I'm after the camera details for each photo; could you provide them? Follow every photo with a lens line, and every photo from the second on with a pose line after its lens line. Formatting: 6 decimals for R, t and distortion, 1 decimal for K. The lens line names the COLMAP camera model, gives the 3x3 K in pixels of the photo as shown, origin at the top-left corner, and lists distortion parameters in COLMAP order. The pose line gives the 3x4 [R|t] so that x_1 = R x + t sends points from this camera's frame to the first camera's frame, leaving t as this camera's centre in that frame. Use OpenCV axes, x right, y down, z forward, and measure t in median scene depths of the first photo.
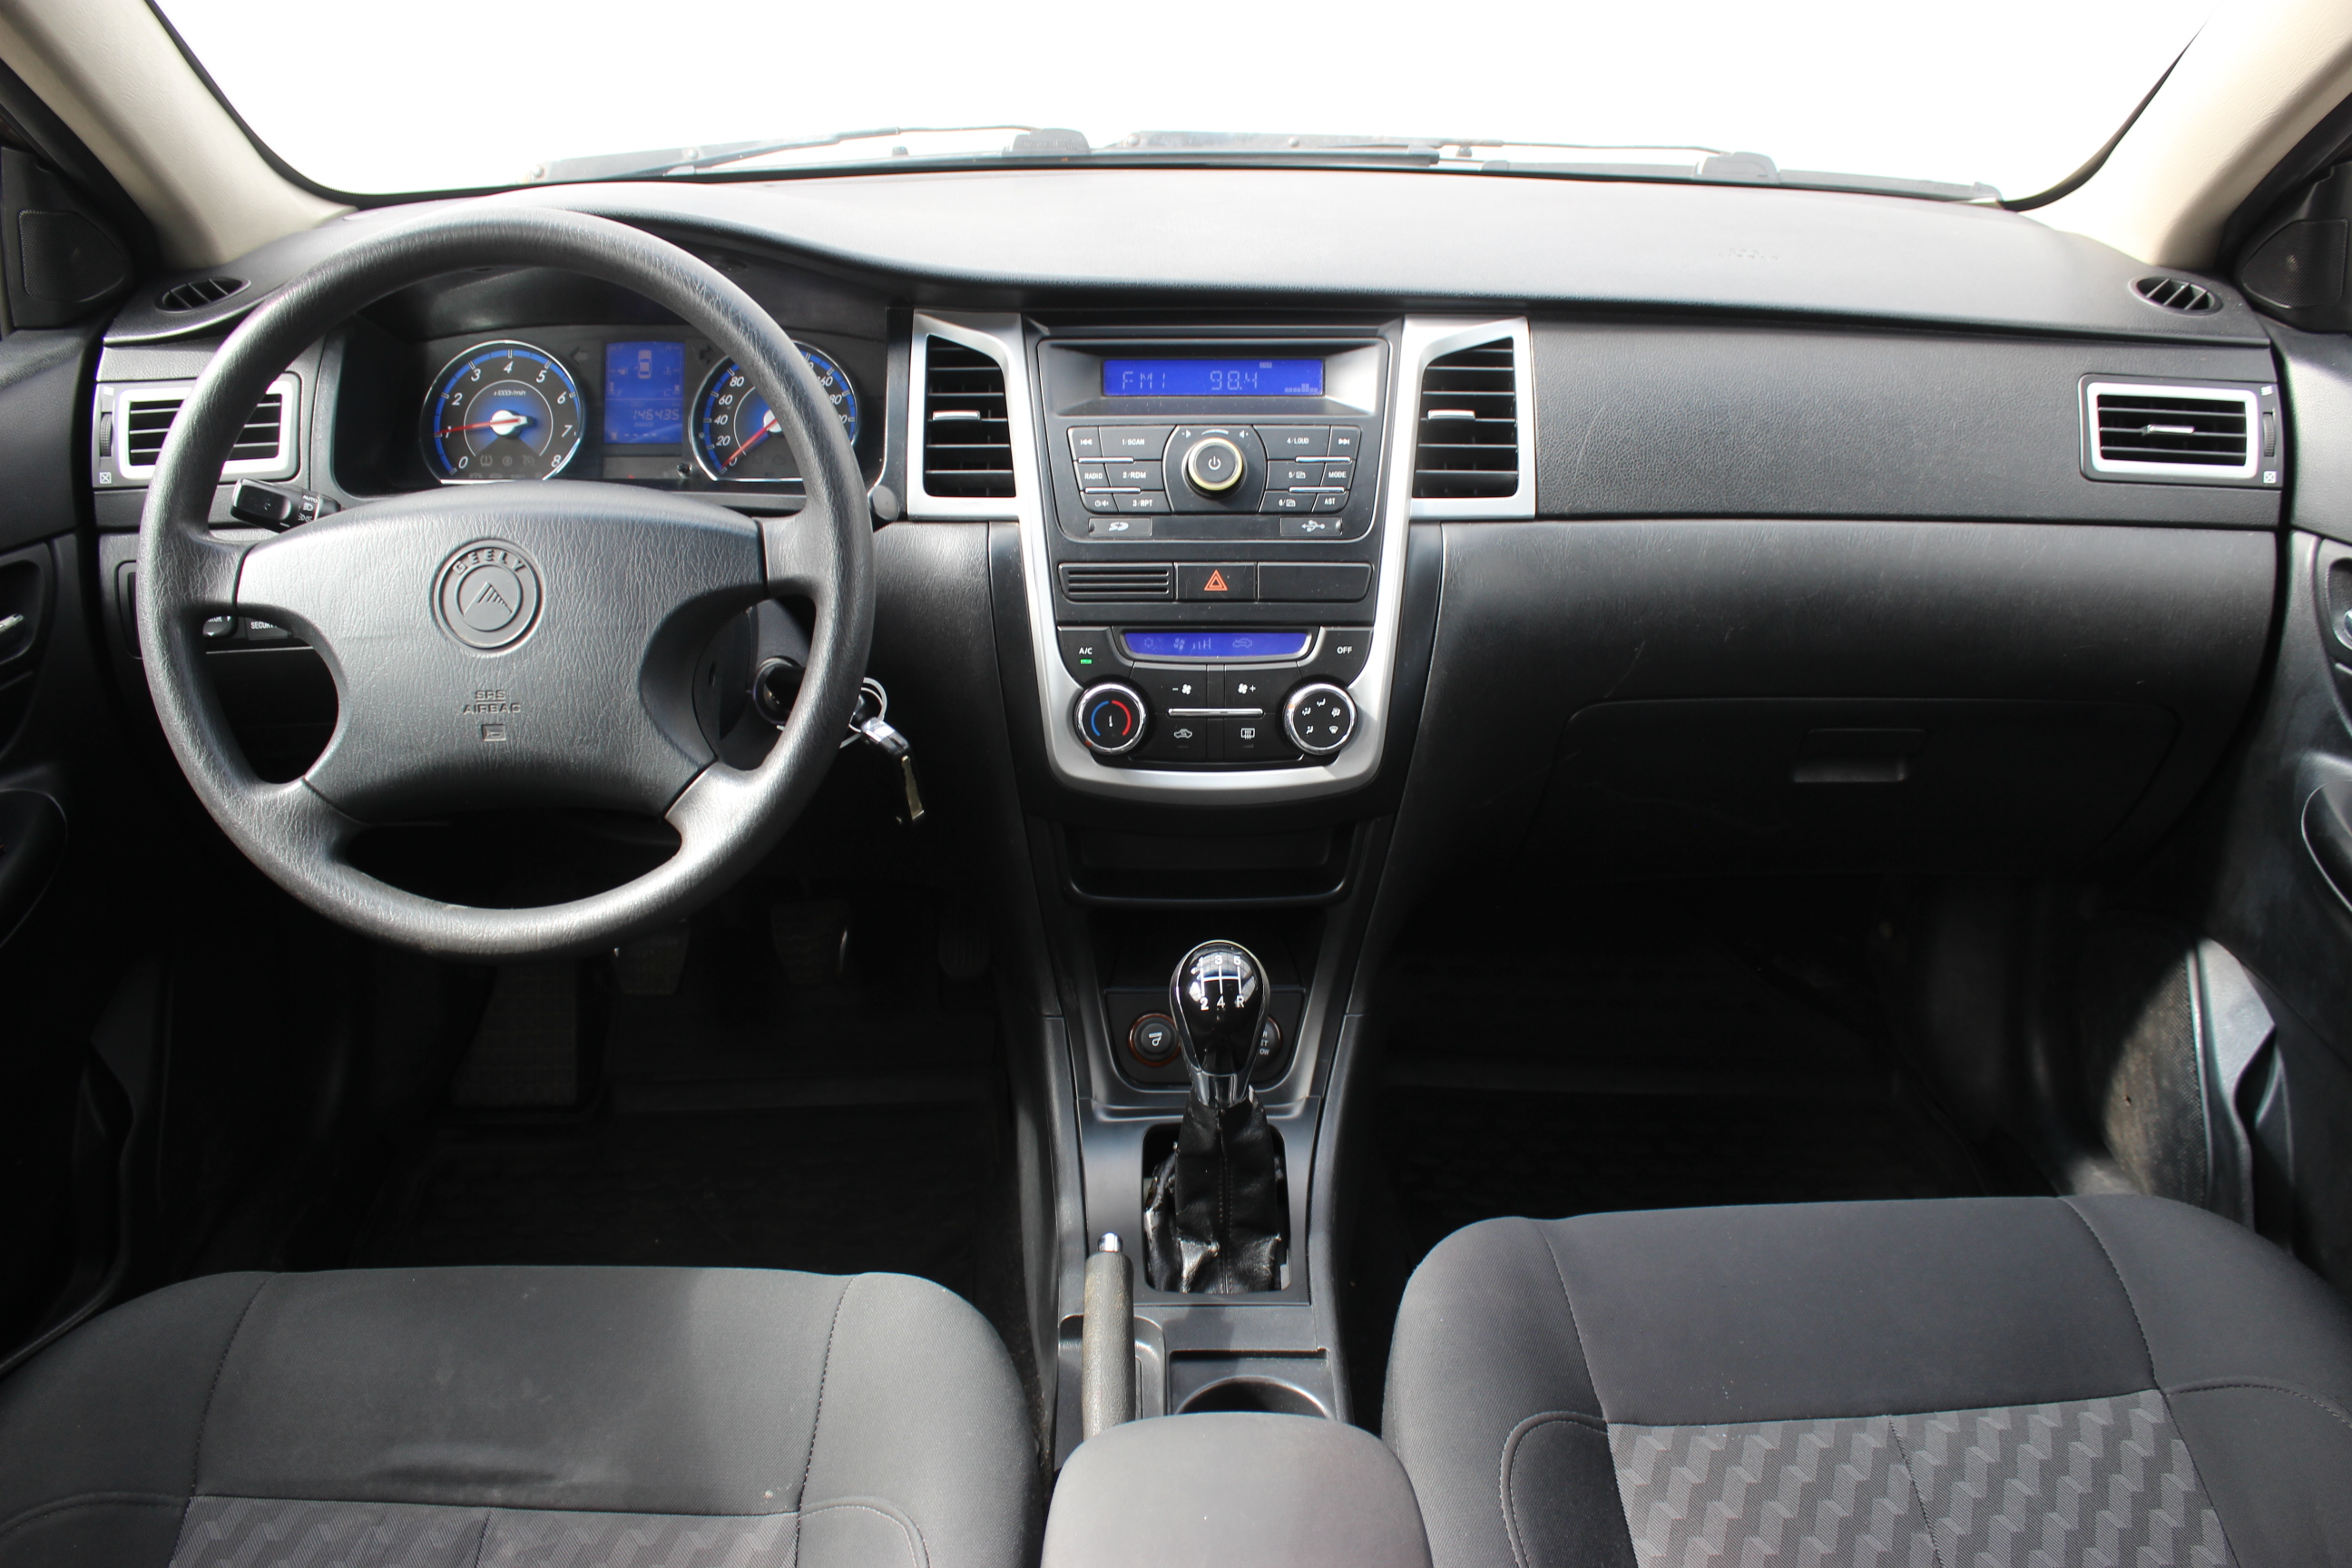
lens RADIAL K [[1957.4, 0, 1219.2], [0, 1957.4, 813.1], [0, 0, 1]] dist [-0.173604, 0.151833]
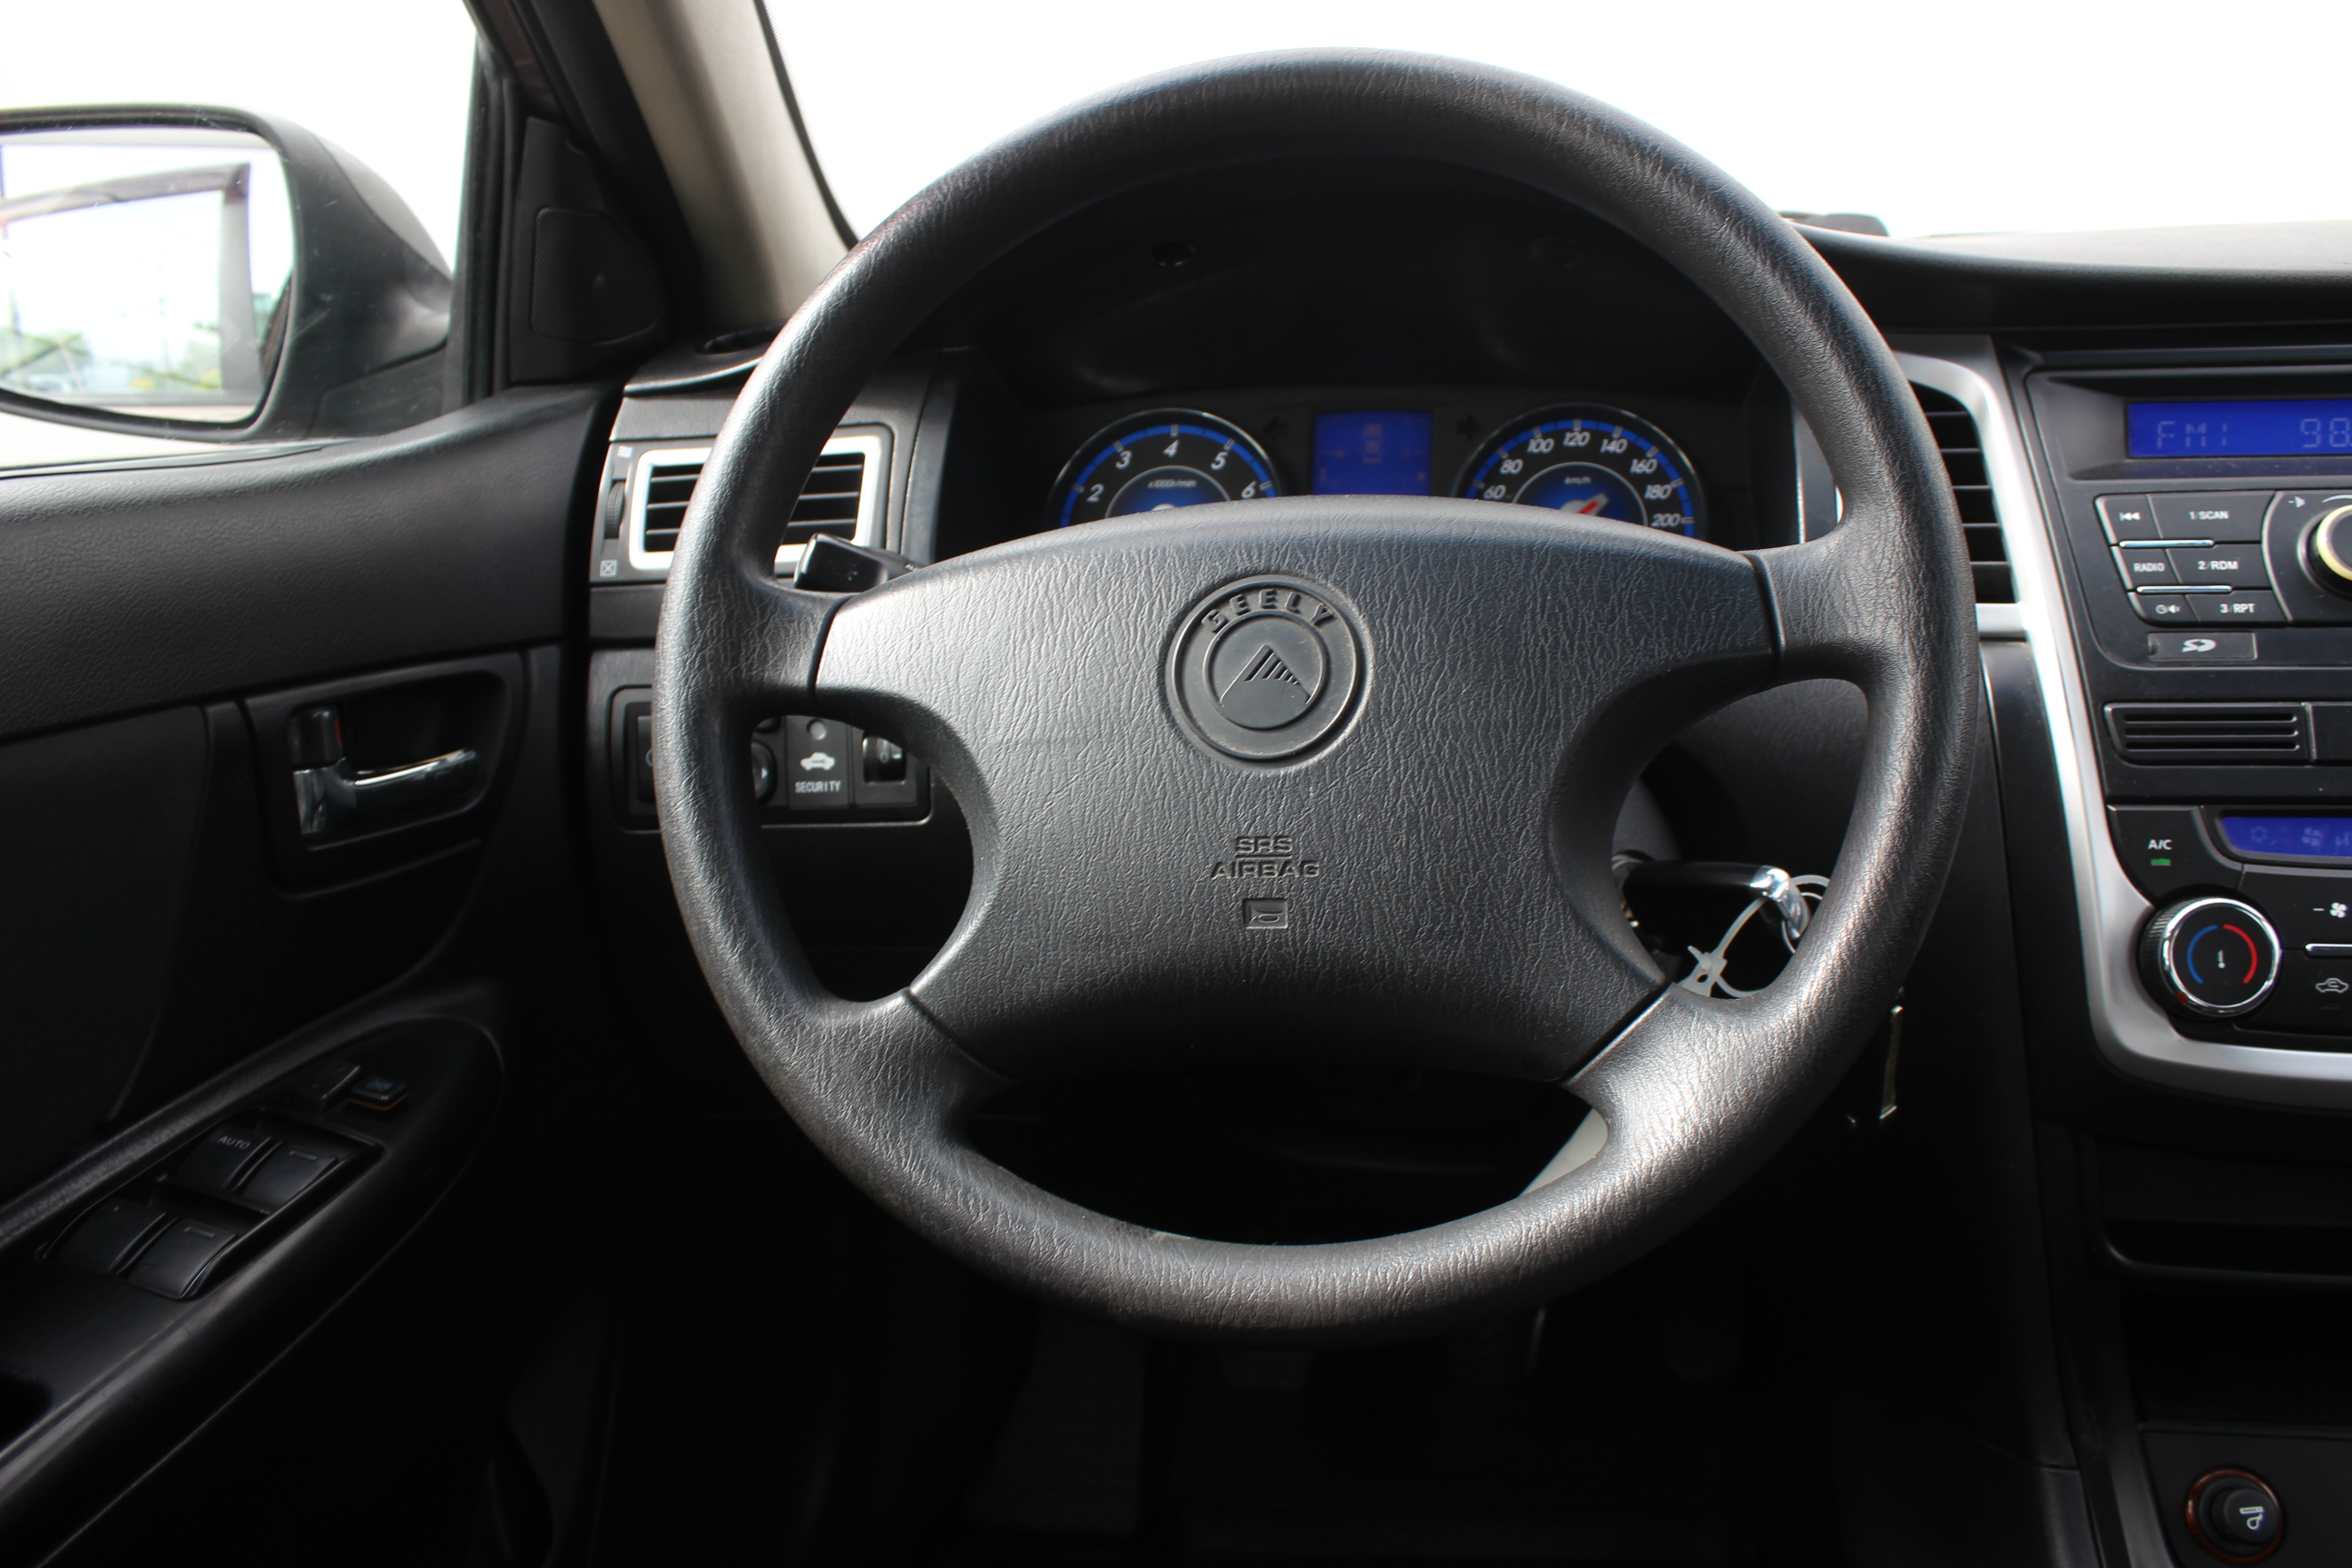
lens RADIAL K [[1957.4, 0, 1219.2], [0, 1957.4, 813.1], [0, 0, 1]] dist [-0.173604, 0.151833]
pose [[0.980362, 0.005661, -0.197126, -0.239748], [-0.043592, 0.981082, -0.188623, 0.029949], [0.192329, 0.193512, 0.962062, 0.388080]]
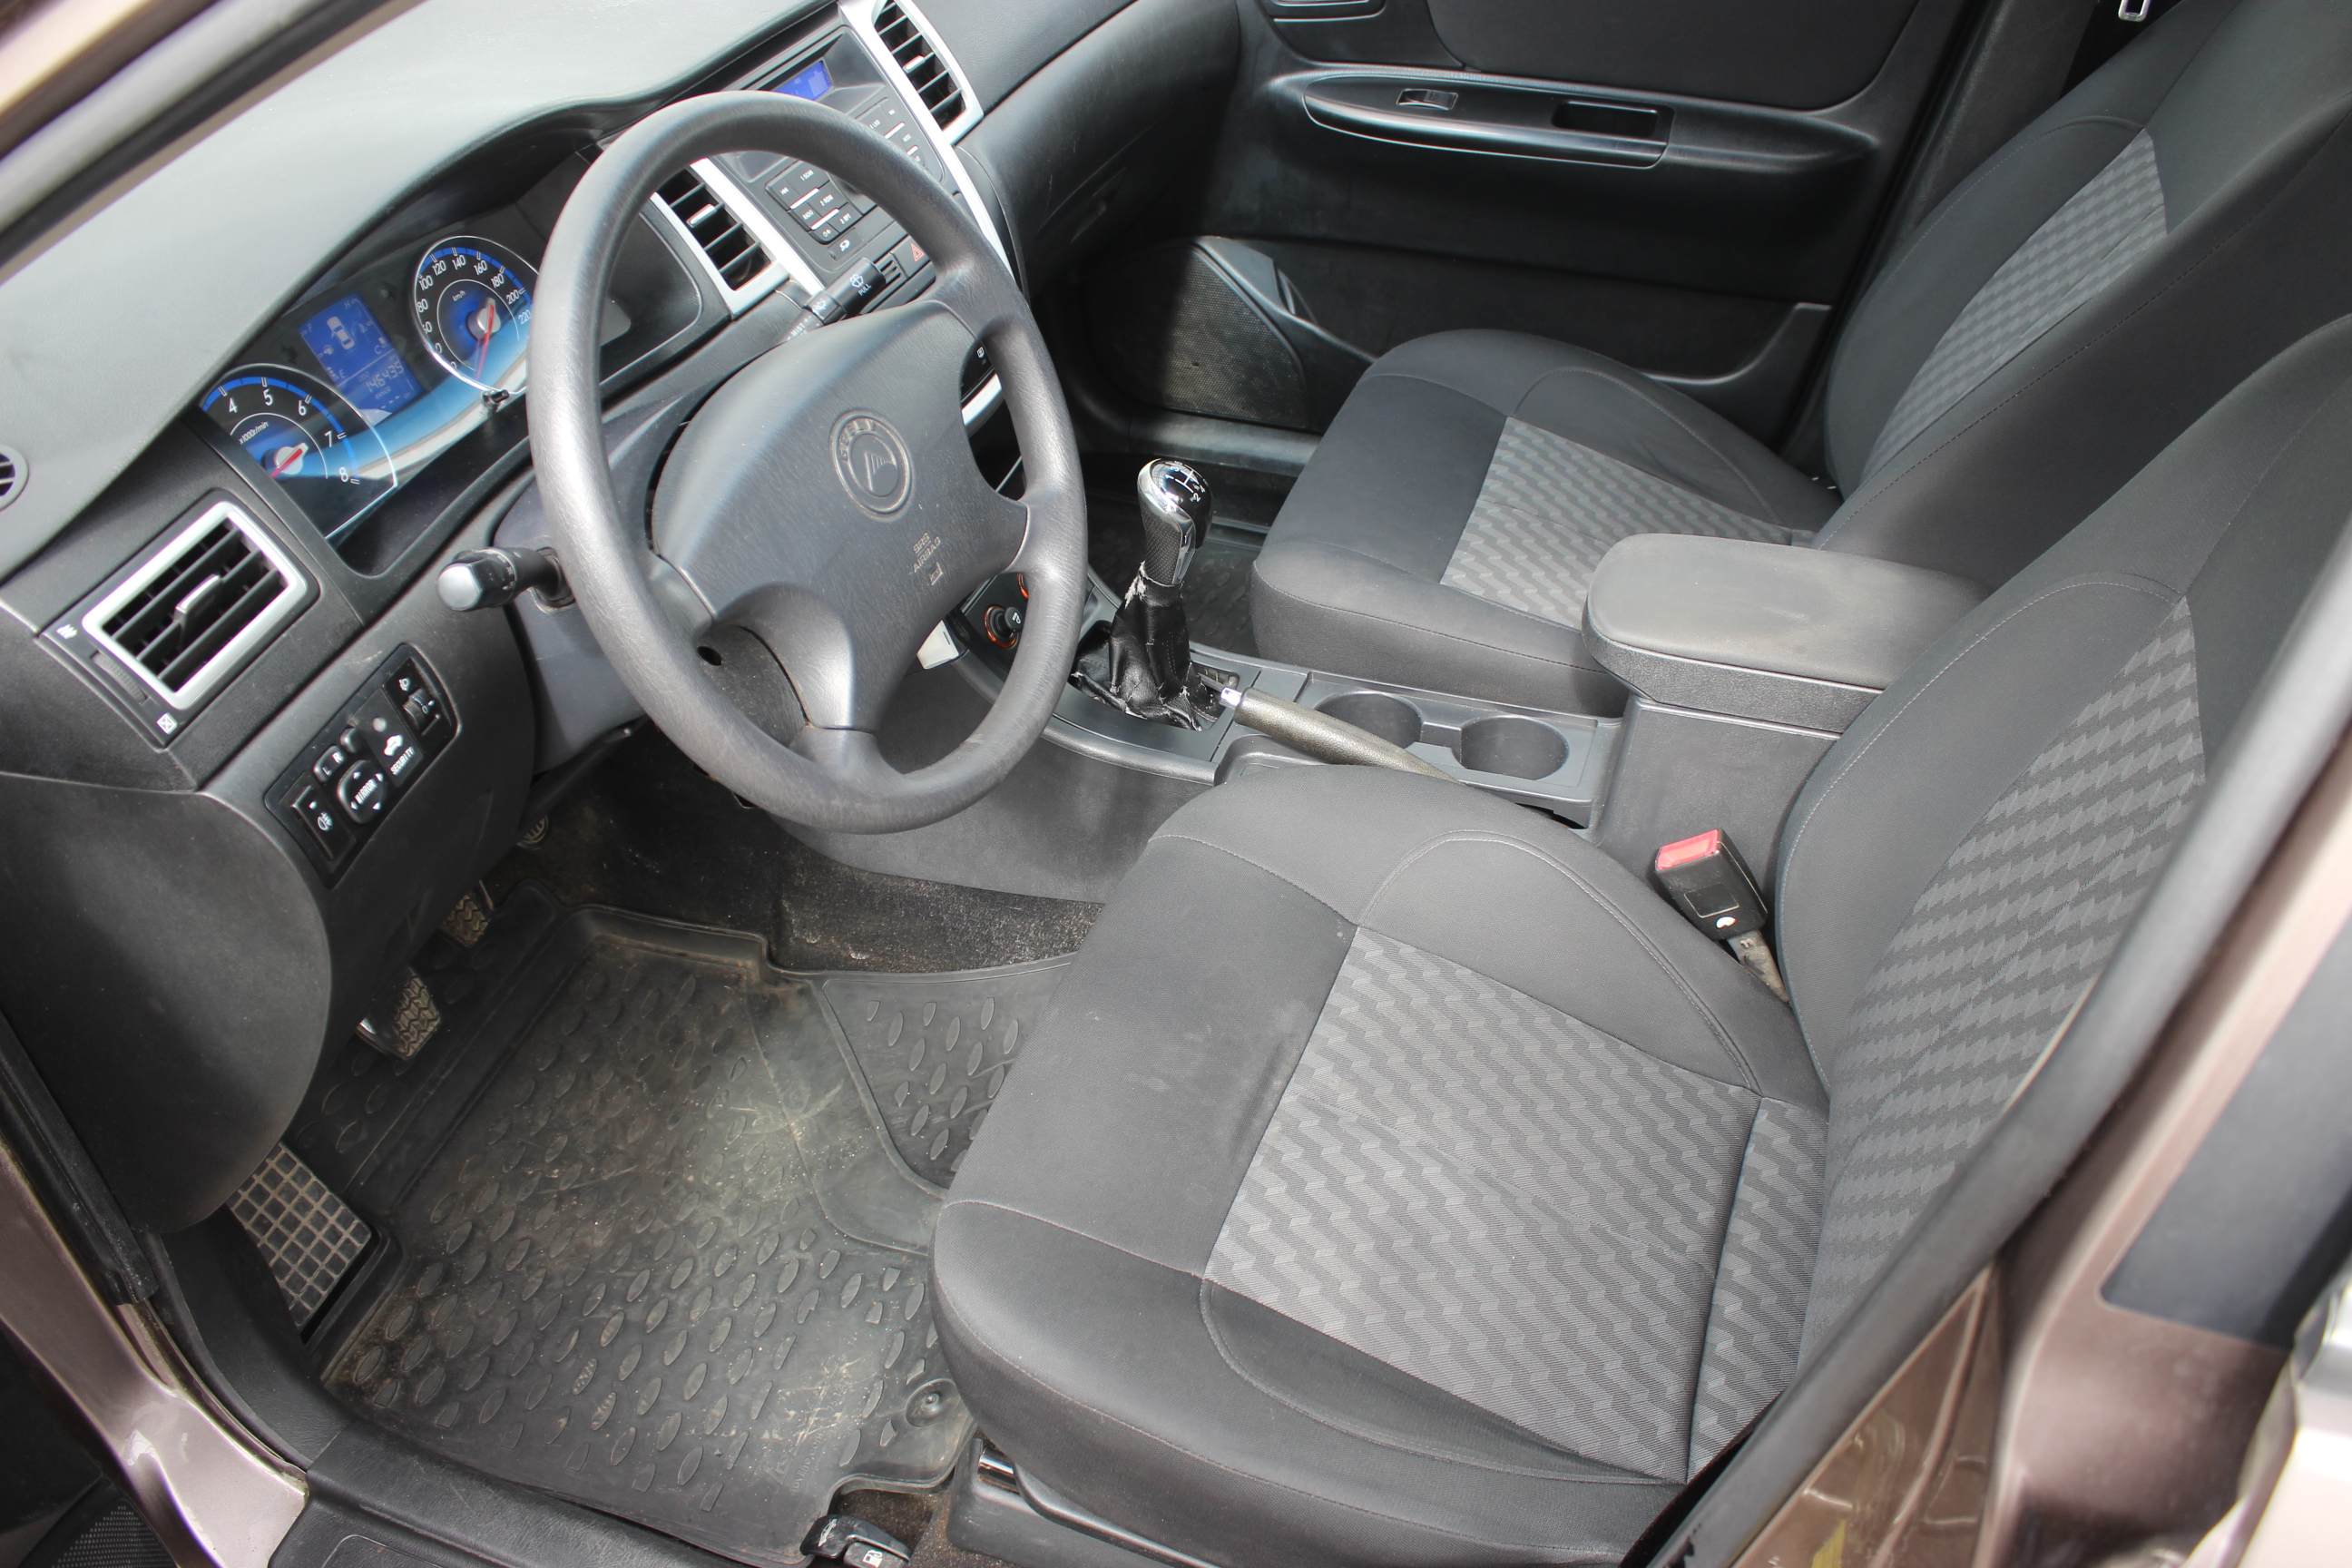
lens RADIAL K [[1957.4, 0, 1219.2], [0, 1957.4, 813.1], [0, 0, 1]] dist [-0.173604, 0.151833]
pose [[0.350063, -0.606030, 0.714272, -0.999725], [0.438385, 0.779852, 0.446821, -0.301024], [-0.827813, 0.156710, 0.538671, 0.270549]]
